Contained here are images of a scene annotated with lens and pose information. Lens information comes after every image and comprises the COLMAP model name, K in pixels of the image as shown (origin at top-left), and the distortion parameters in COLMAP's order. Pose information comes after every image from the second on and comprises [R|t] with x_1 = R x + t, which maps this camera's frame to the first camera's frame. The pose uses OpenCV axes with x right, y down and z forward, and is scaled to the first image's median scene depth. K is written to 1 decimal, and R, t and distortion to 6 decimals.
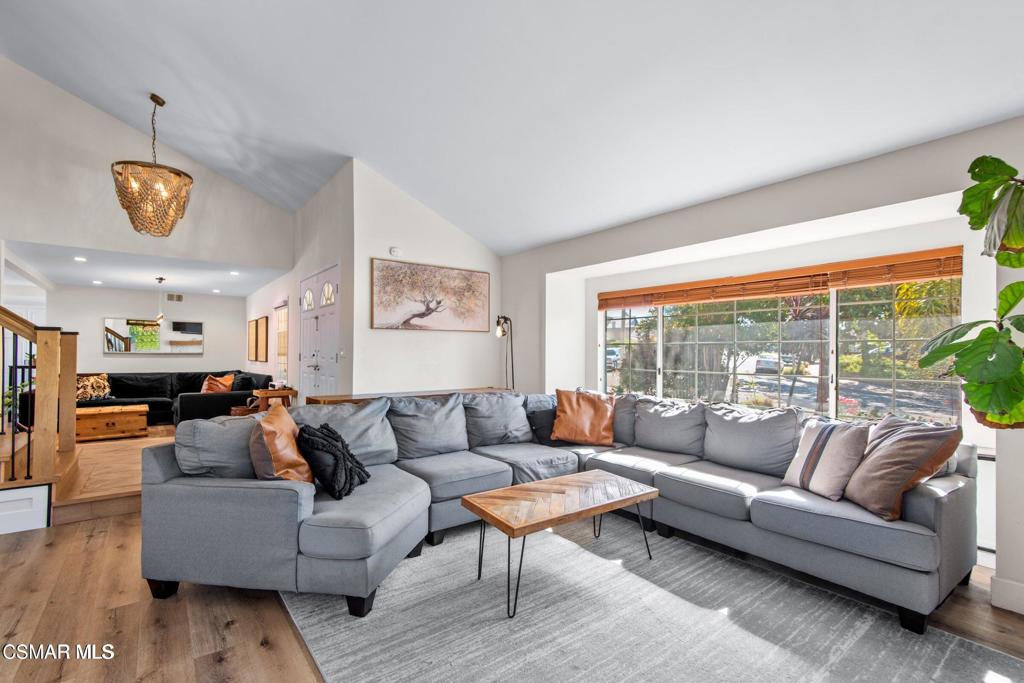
lens RADIAL K [[450.6, 0, 514.1], [0, 450.6, 346.4], [0, 0, 1]] dist [-0.005437, -0.002669]
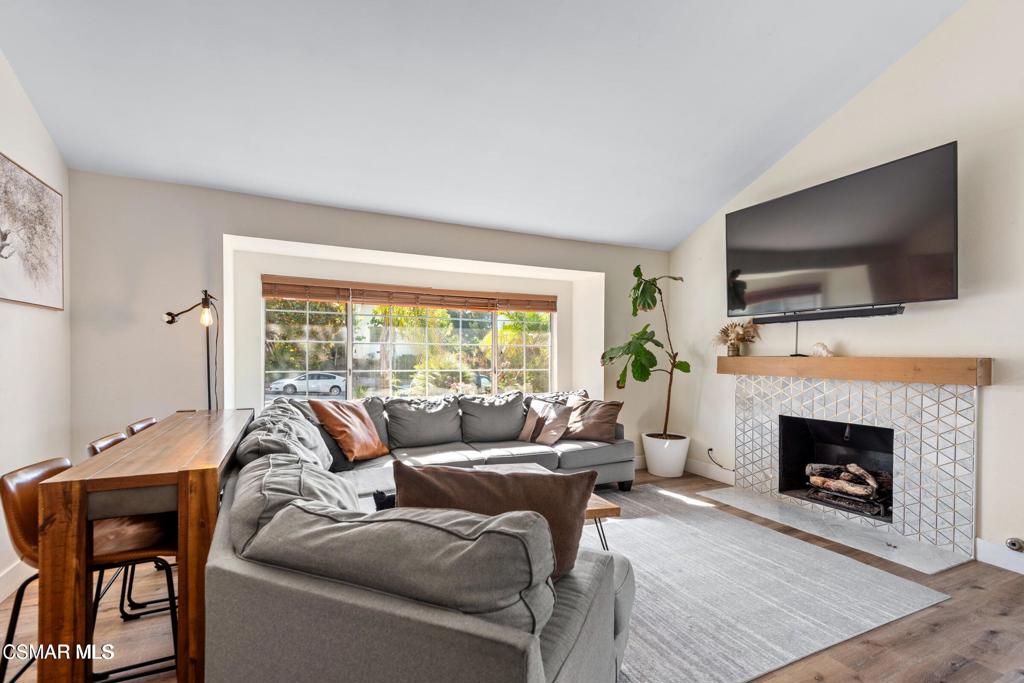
lens RADIAL K [[450.6, 0, 523.4], [0, 450.6, 359.7], [0, 0, 1]] dist [-0.005437, -0.002669]
pose [[0.223321, -0.010690, 0.974686, -0.637943], [-0.018089, 0.999722, 0.015109, 0.010863], [-0.974577, -0.021005, 0.223066, 0.542213]]
